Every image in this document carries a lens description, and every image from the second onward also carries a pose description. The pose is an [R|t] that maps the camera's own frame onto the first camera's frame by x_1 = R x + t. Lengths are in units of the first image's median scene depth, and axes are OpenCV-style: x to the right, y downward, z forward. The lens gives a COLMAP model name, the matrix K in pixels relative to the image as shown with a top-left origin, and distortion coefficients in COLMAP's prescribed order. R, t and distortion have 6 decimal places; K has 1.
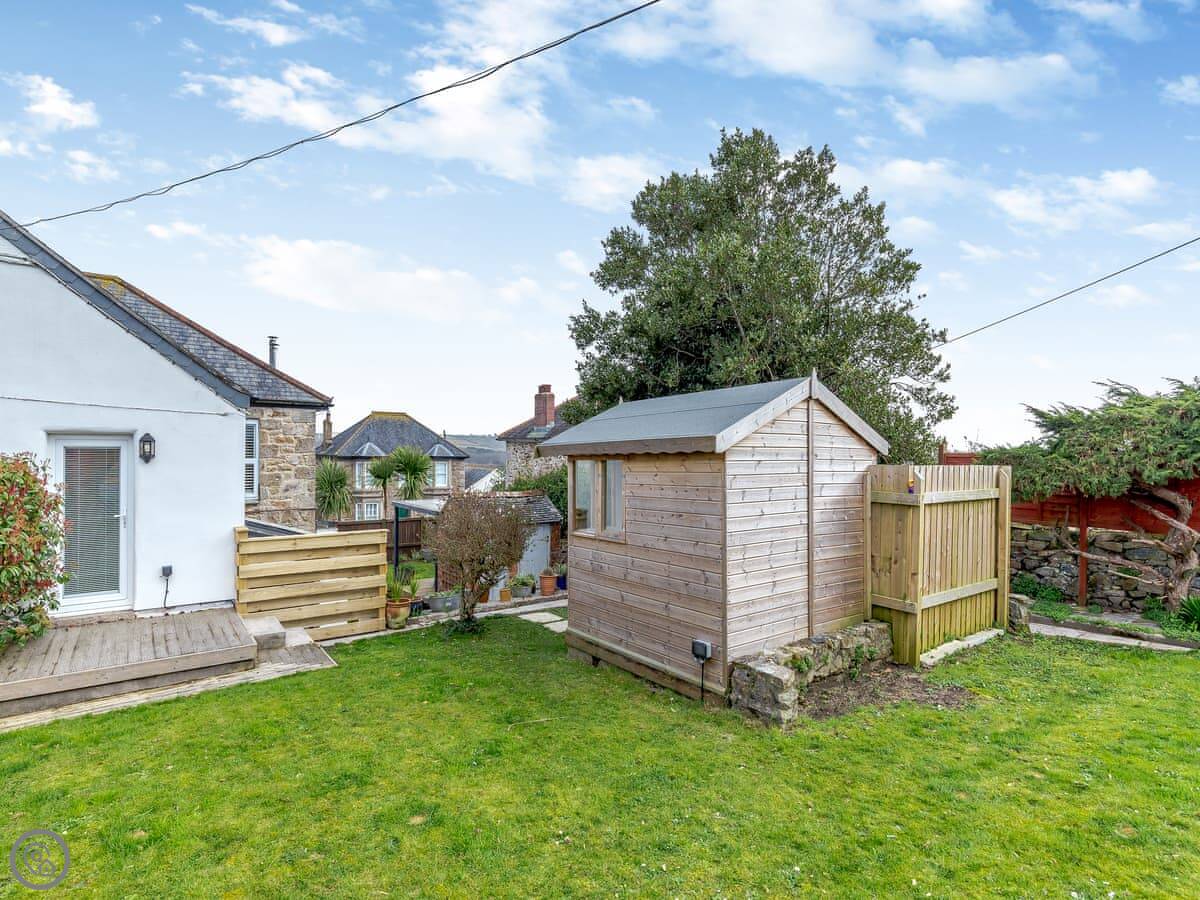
lens RADIAL K [[606.2, 0, 597.4], [0, 606.2, 455.9], [0, 0, 1]] dist [-0.000277, 0.000048]
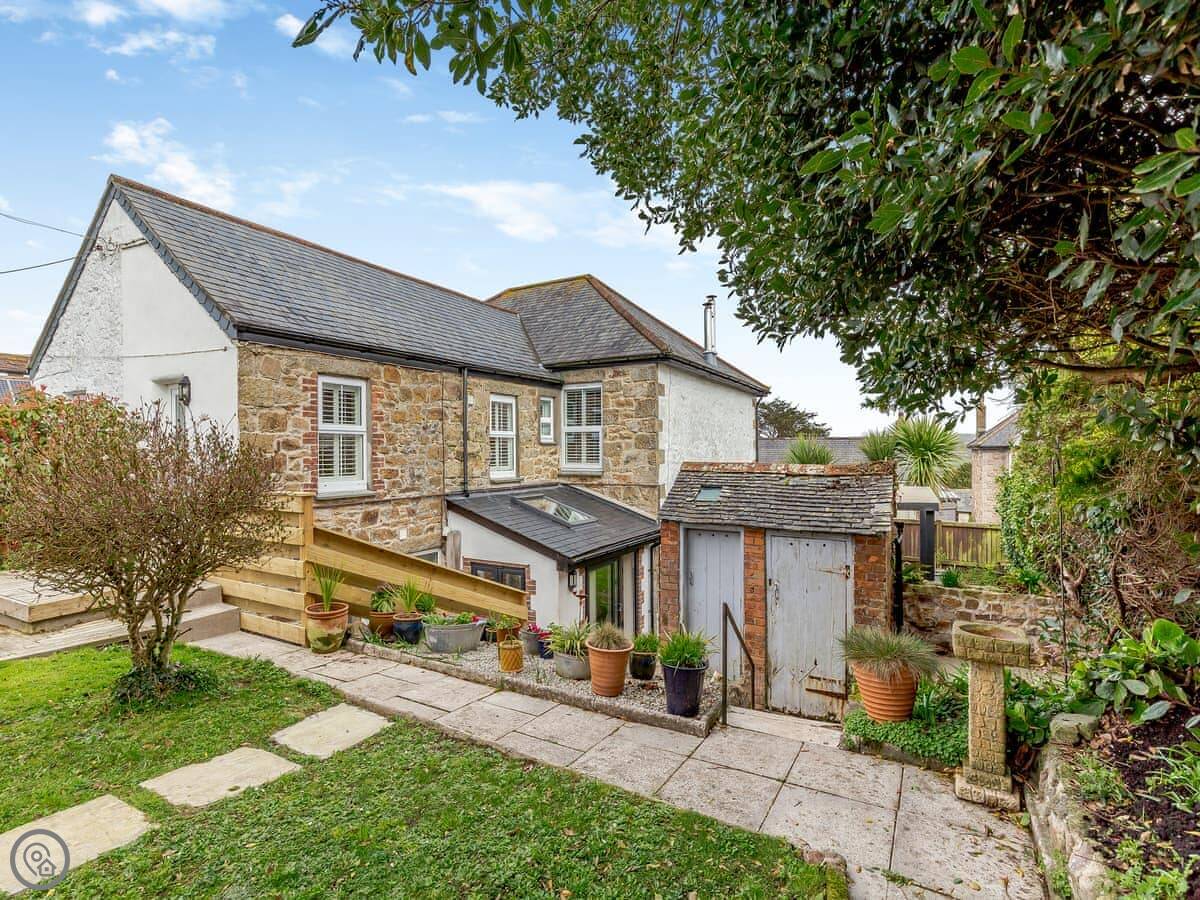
lens RADIAL K [[565.8, 0, 600.0], [0, 565.8, 450.0], [0, 0, 1]] dist [0.001291, 0.000276]
pose [[0.340741, -0.028380, -0.939729, 0.222490], [0.006807, 0.999593, -0.027720, 0.062839], [0.940133, 0.003048, 0.340795, 0.706546]]
